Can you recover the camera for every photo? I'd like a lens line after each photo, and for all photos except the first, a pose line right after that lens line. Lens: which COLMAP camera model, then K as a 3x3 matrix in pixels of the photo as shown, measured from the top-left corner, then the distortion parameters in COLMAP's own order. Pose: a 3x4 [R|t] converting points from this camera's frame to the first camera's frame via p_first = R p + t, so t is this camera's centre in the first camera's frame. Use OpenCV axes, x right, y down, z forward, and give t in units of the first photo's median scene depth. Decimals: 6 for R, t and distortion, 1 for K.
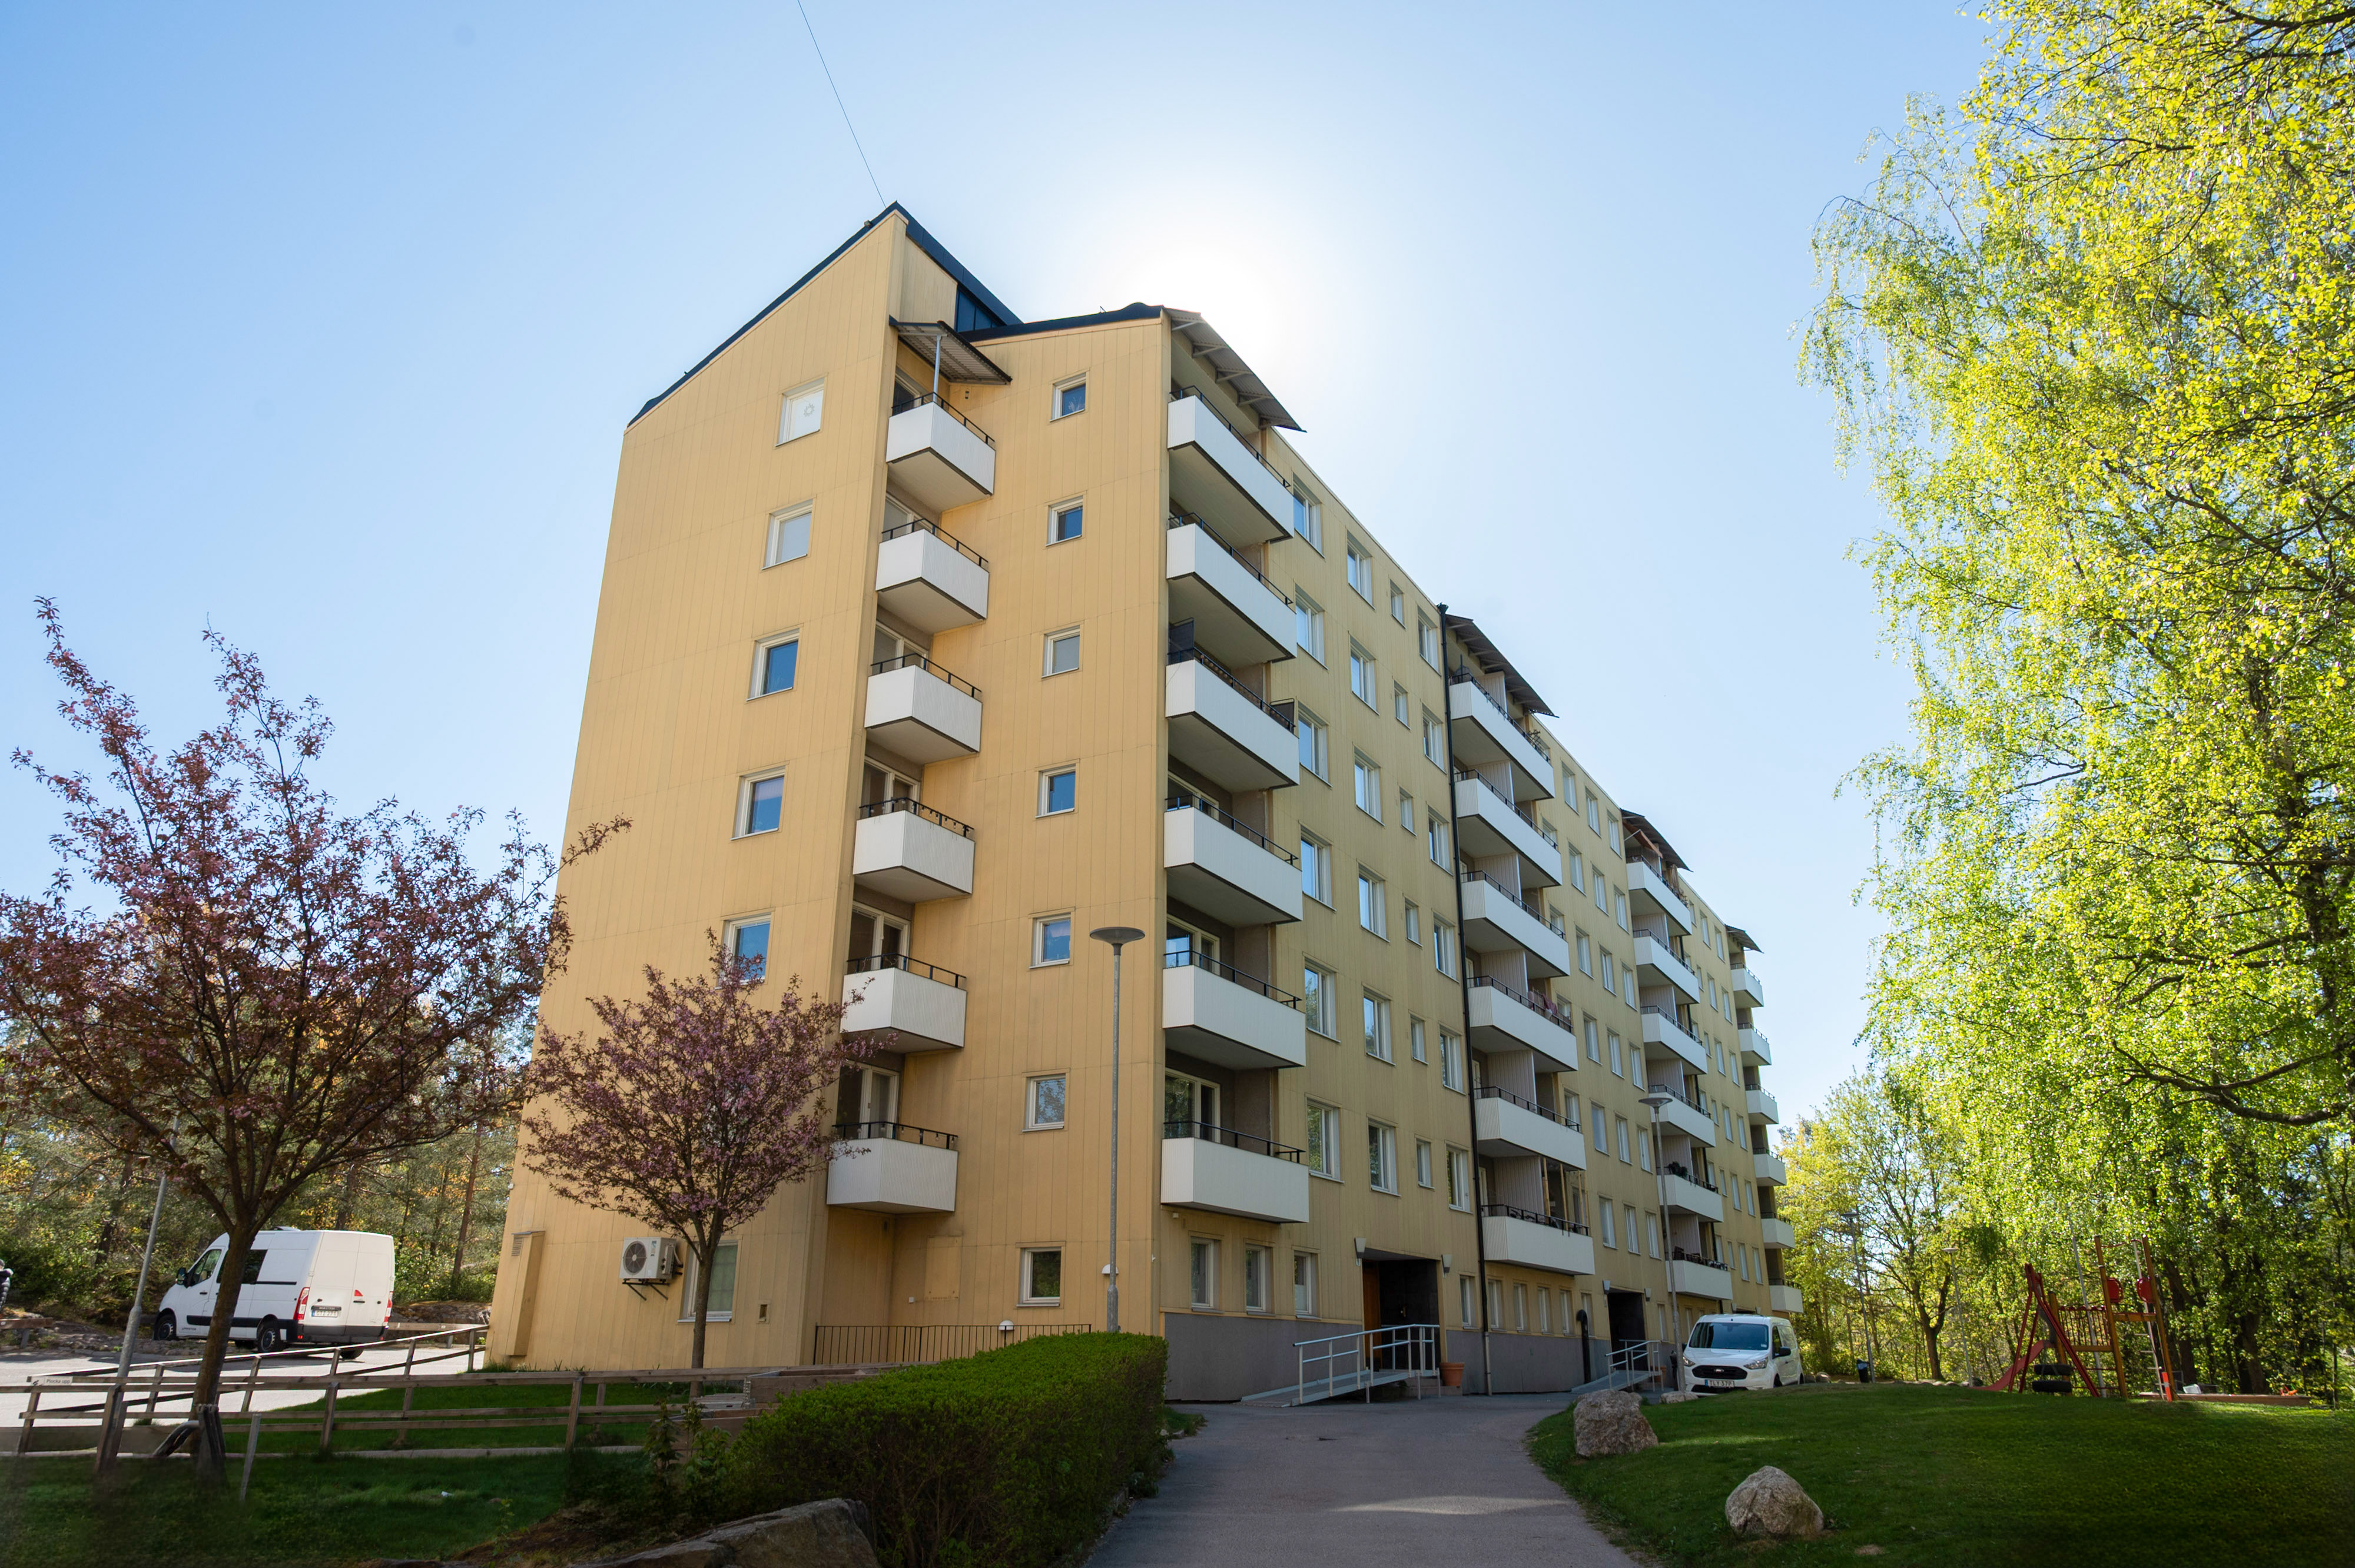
lens RADIAL K [[1549.6, 0, 1170.5], [0, 1549.6, 842.7], [0, 0, 1]] dist [-0.004561, -0.001859]
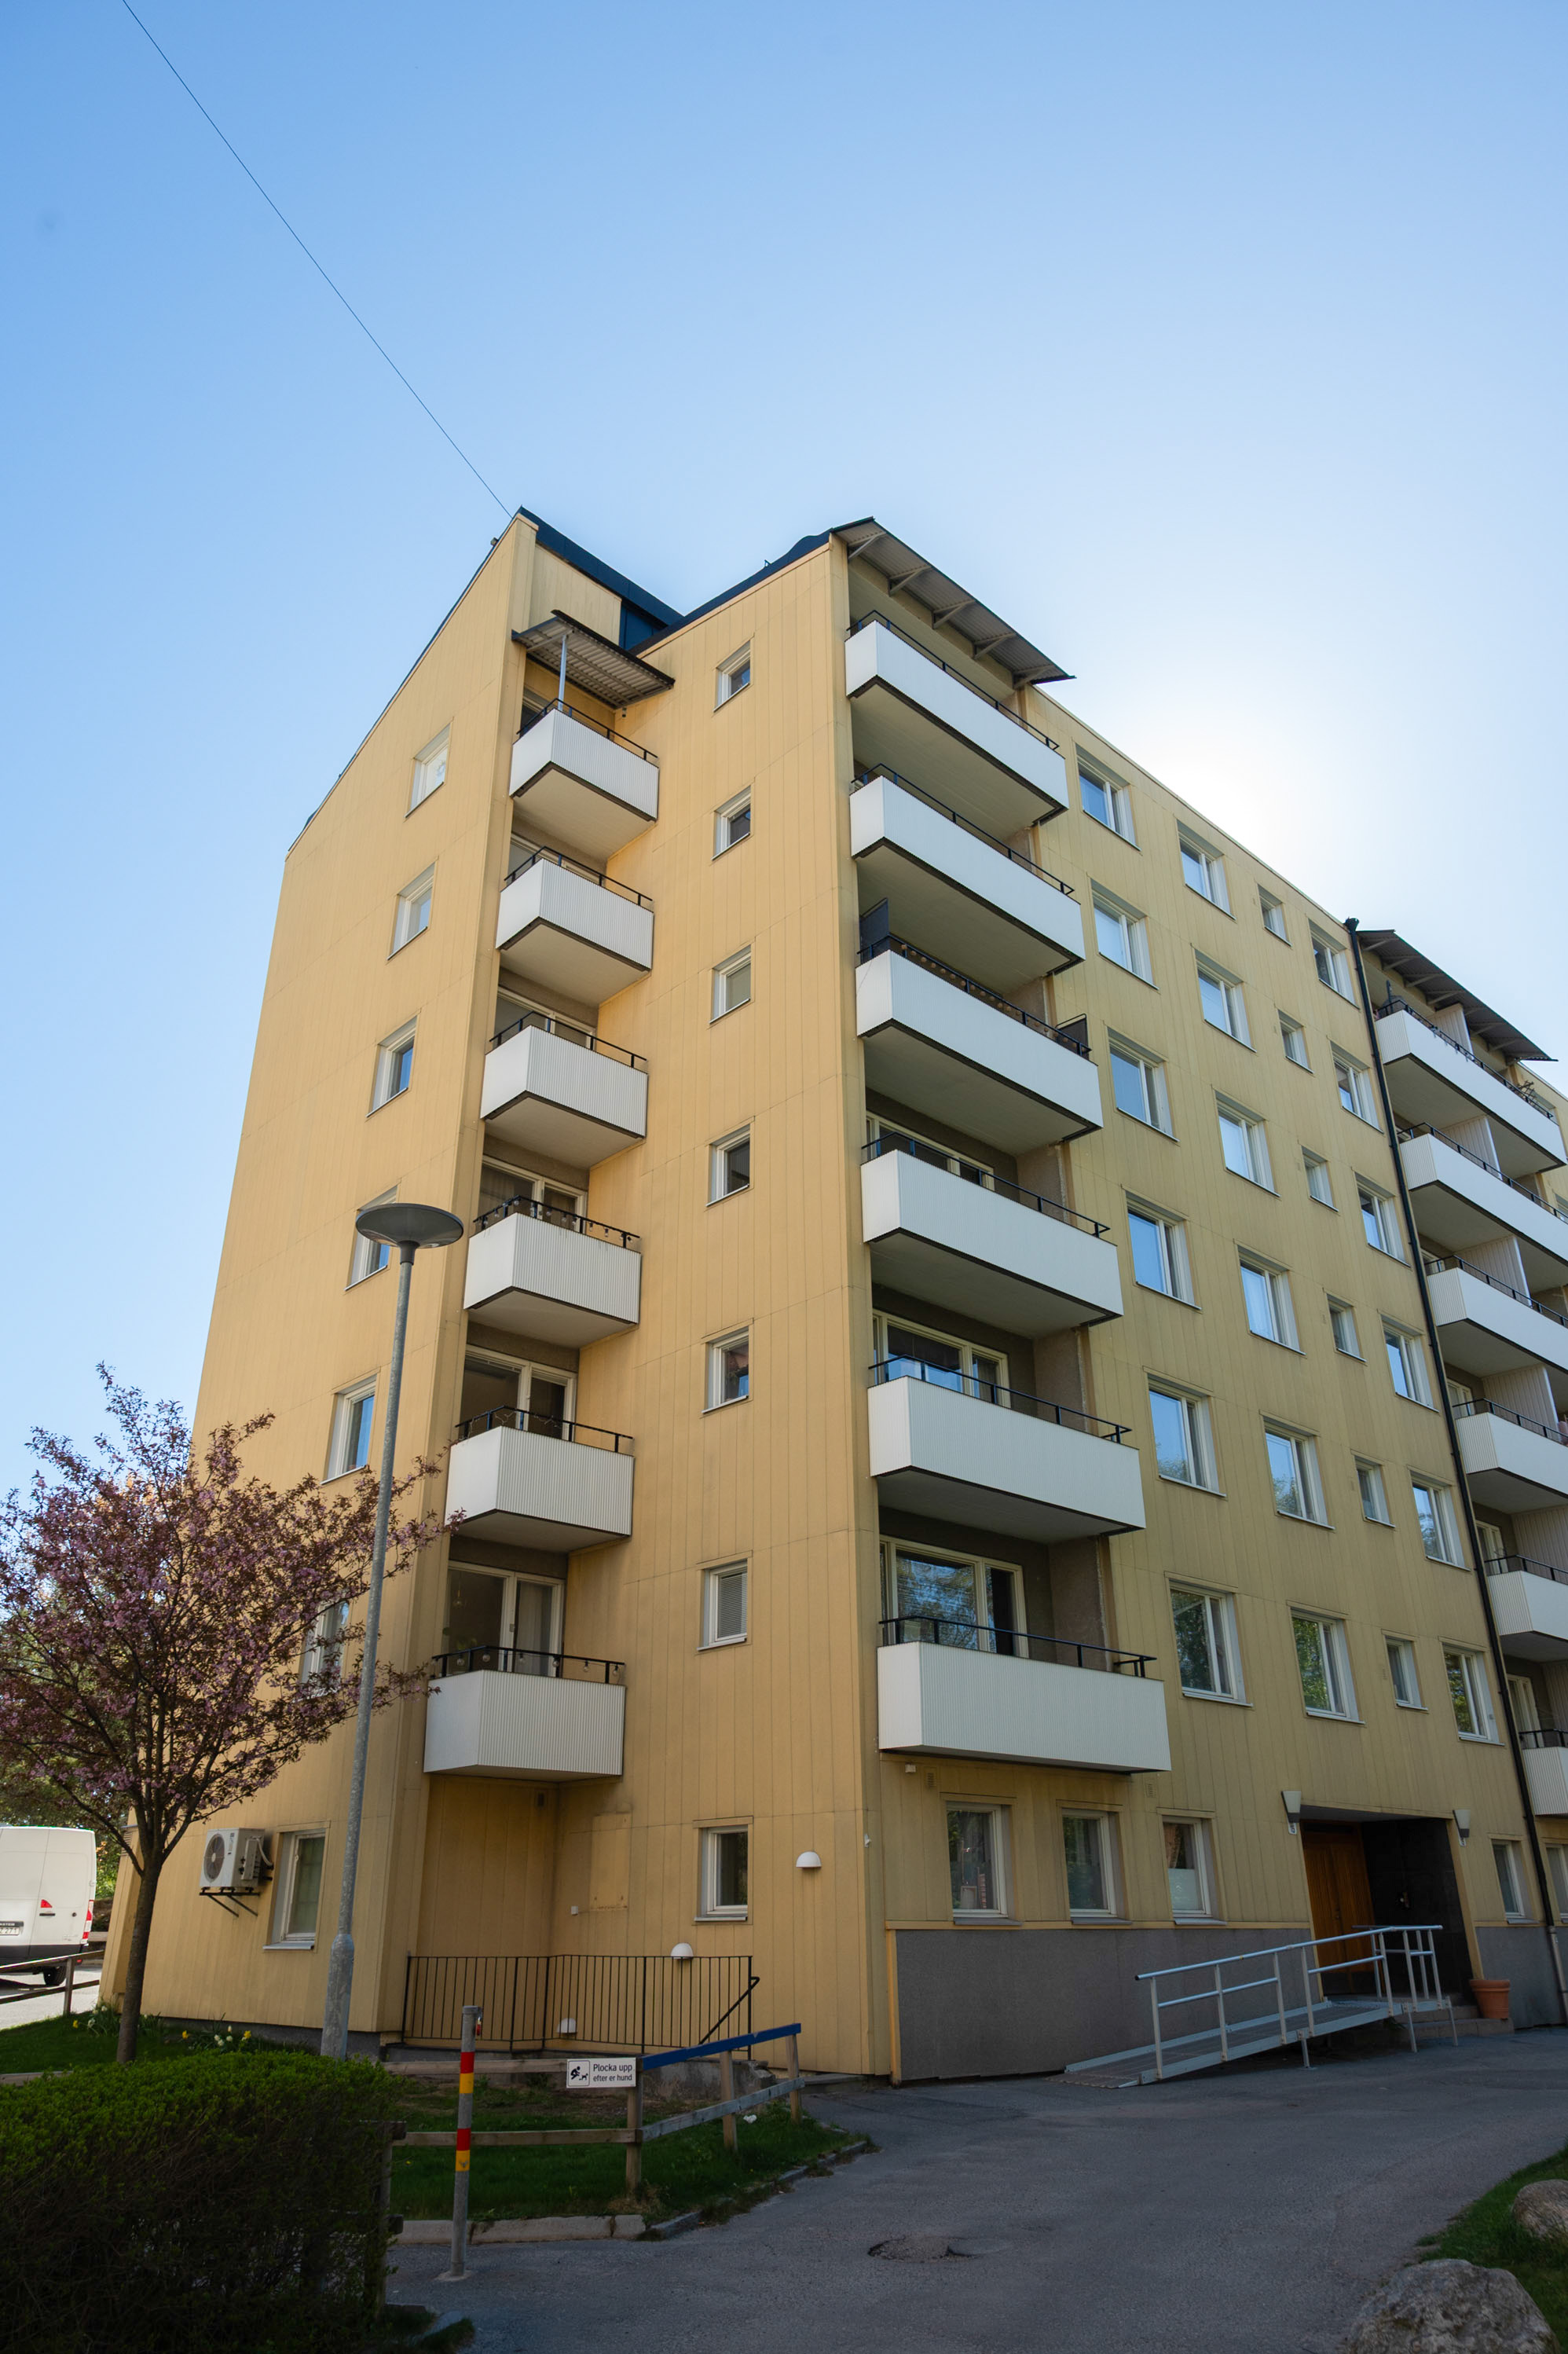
lens RADIAL K [[1549.0, 0, 790.6], [0, 1549.0, 1216.8], [0, 0, 1]] dist [-0.004561, -0.001859]
pose [[0.956667, -0.132619, -0.259232, 0.129001], [0.103719, 0.987070, -0.122208, 0.076355], [0.272087, 0.090025, 0.958052, 0.304895]]
